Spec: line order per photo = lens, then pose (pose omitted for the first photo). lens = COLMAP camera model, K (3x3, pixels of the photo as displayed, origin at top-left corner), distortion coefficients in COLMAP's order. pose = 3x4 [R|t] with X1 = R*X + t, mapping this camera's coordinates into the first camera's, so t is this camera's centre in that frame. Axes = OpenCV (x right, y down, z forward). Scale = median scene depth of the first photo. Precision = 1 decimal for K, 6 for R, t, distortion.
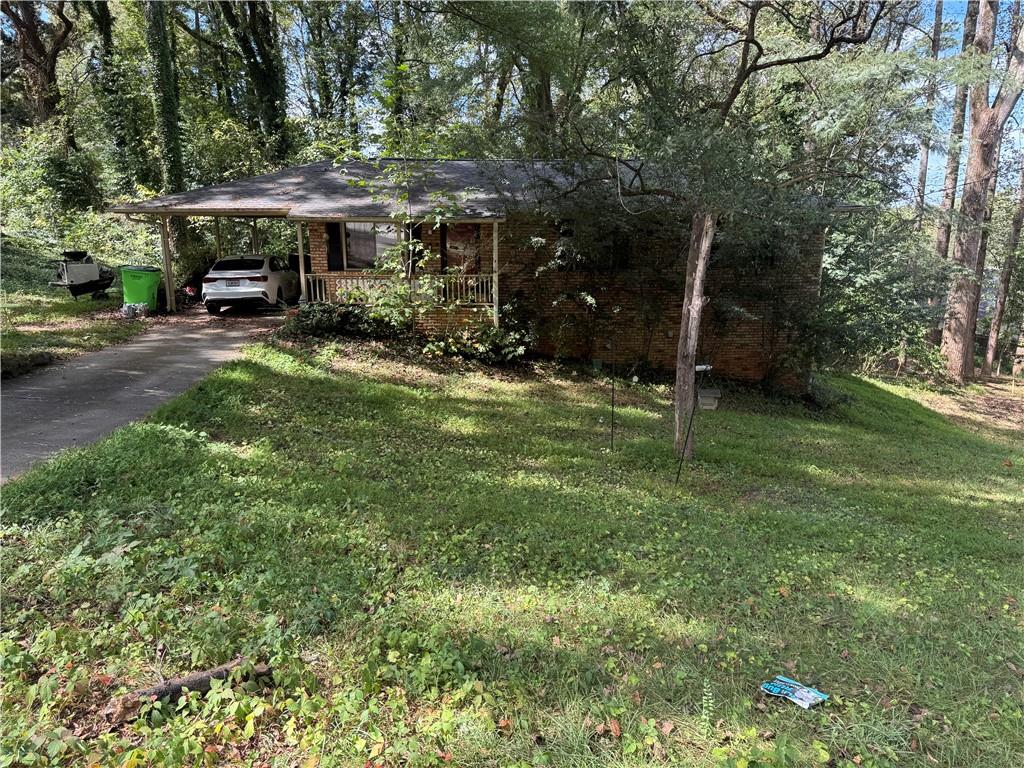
lens RADIAL K [[718.5, 0, 512.0], [0, 718.5, 384.0], [0, 0, 1]] dist [0.042392, -0.006525]
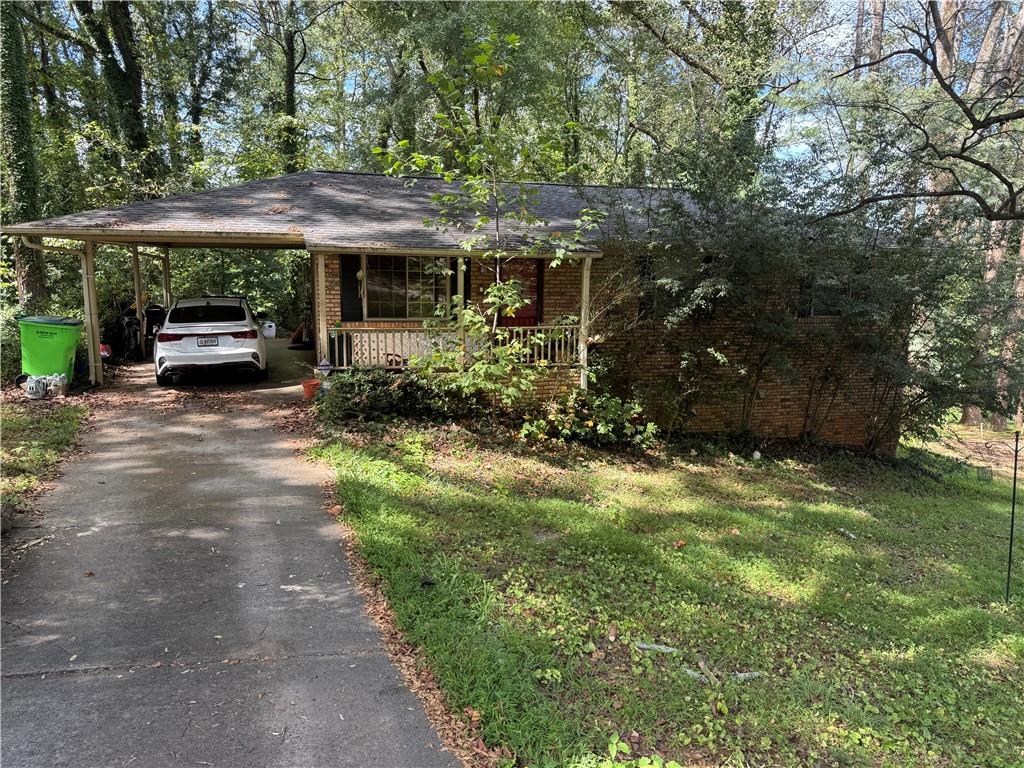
lens RADIAL K [[718.5, 0, 512.0], [0, 718.5, 384.0], [0, 0, 1]] dist [0.042392, -0.006525]
pose [[0.971675, -0.026959, 0.234780, -0.276082], [0.039397, 0.998048, -0.048452, -0.057358], [-0.233015, 0.056329, 0.970840, 0.289906]]
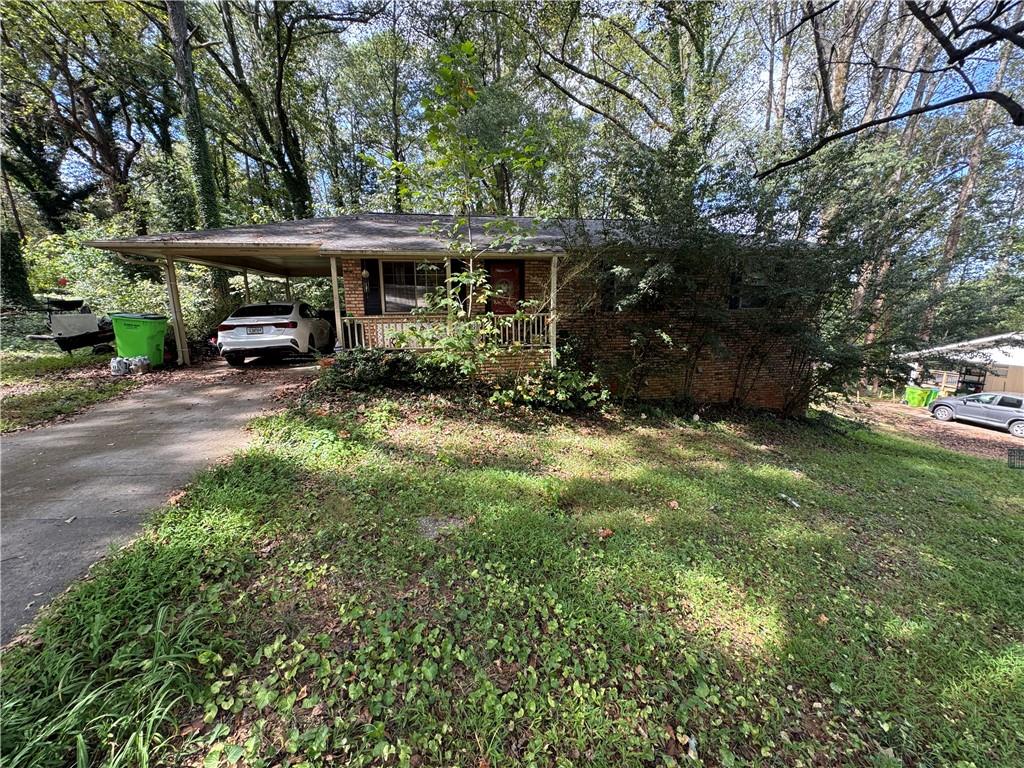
lens RADIAL K [[409.0, 0, 504.5], [0, 409.0, 383.9], [0, 0, 1]] dist [-0.044336, 0.053138]
pose [[0.991054, -0.040559, 0.127151, -0.155918], [0.043023, 0.998935, -0.016691, -0.055090], [-0.126339, 0.022012, 0.991743, 0.488537]]
